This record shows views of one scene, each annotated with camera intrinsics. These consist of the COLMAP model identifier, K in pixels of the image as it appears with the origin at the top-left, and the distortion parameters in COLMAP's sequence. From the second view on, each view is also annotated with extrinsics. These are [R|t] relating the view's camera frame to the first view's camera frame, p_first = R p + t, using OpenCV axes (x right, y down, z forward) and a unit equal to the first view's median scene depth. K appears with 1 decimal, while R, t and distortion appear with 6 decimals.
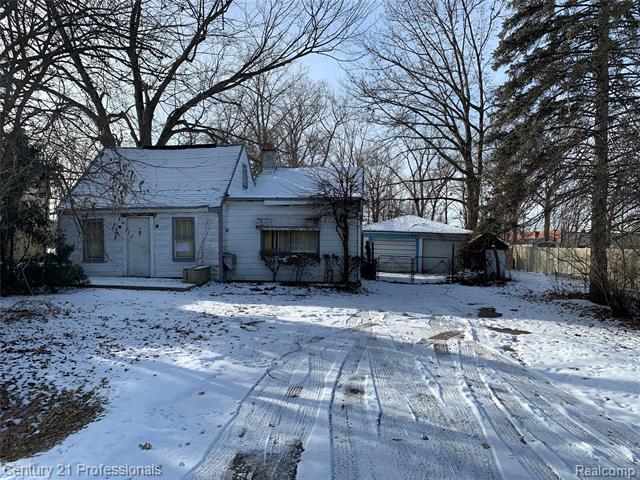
lens RADIAL K [[482.2, 0, 320.0], [0, 482.2, 240.0], [0, 0, 1]] dist [-0.004630, -0.006361]
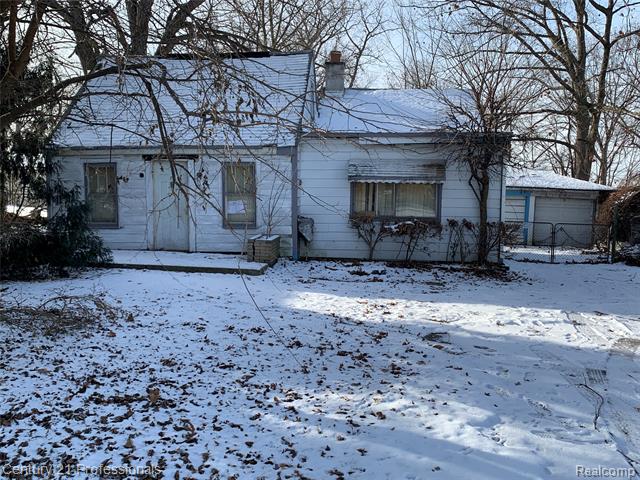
lens RADIAL K [[639.3, 0, 320.0], [0, 639.3, 240.0], [0, 0, 1]] dist [0.102424, -0.277394]
pose [[0.999798, 0.010700, -0.017037, -0.163852], [-0.009516, 0.997633, 0.068098, -0.001160], [0.017725, -0.067922, 0.997533, 0.121563]]
